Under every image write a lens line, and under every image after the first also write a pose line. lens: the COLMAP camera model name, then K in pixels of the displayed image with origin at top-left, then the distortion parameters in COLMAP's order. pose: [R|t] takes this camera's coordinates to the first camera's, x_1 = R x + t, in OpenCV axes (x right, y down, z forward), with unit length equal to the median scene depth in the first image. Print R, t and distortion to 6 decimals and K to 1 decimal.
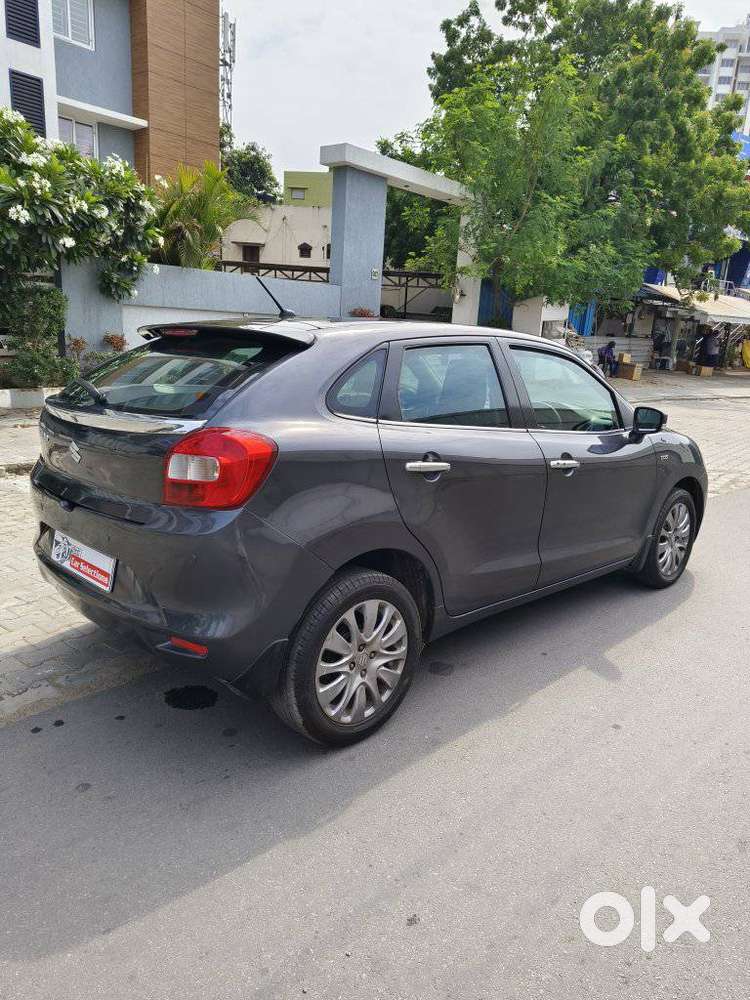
lens RADIAL K [[691.4, 0, 399.5], [0, 691.4, 504.7], [0, 0, 1]] dist [0.020679, -0.031995]
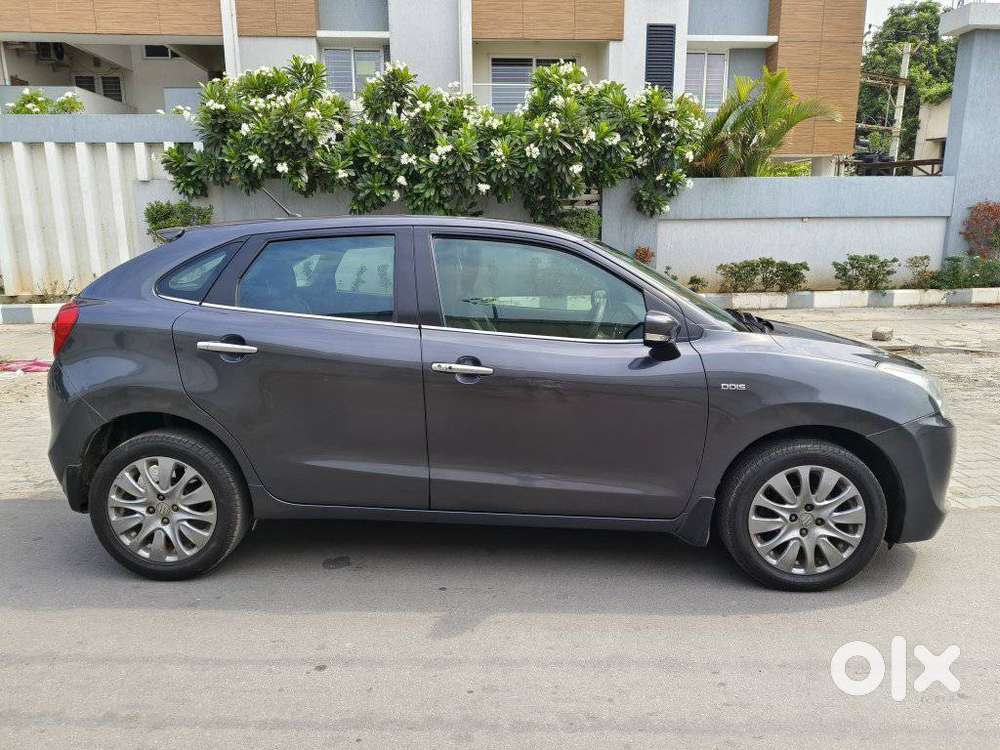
lens RADIAL K [[691.4, 0, 500.0], [0, 691.4, 375.0], [0, 0, 1]] dist [0.020679, -0.031995]
pose [[0.669304, 0.092407, -0.737220, 0.320389], [-0.139199, 0.990262, -0.002251, -0.020163], [0.729833, 0.104127, 0.675649, 0.167837]]
